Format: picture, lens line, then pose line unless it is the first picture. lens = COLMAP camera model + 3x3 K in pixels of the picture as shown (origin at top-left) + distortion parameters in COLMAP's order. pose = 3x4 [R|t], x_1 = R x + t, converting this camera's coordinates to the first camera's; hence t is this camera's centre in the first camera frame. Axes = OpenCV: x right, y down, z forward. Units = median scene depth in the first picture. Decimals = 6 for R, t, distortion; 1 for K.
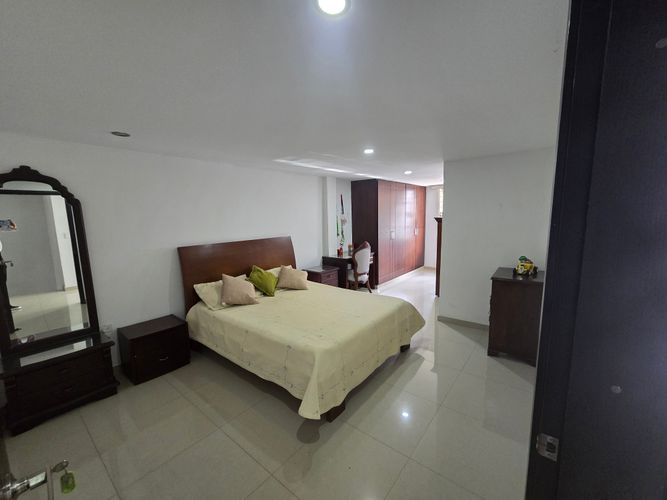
lens RADIAL K [[276.9, 0, 333.5], [0, 276.9, 252.4], [0, 0, 1]] dist [-0.009395, 0.003568]
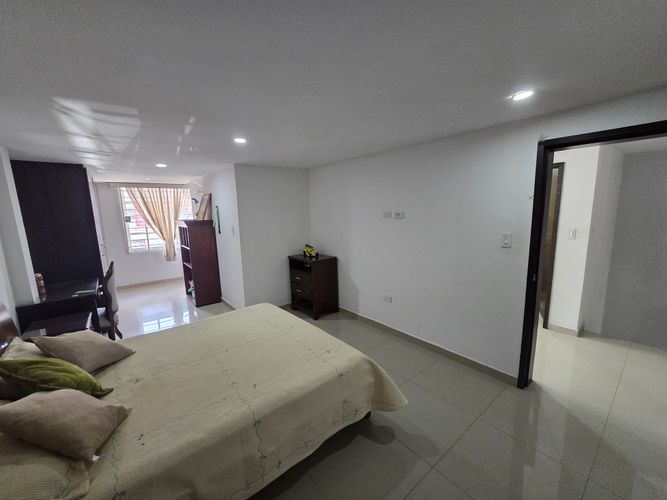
lens RADIAL K [[276.9, 0, 333.0], [0, 276.9, 249.4], [0, 0, 1]] dist [-0.009395, 0.003568]
pose [[0.225865, -0.141649, 0.963805, -0.773027], [0.163433, 0.980859, 0.105856, -0.099010], [-0.960351, 0.133608, 0.244692, 0.658172]]
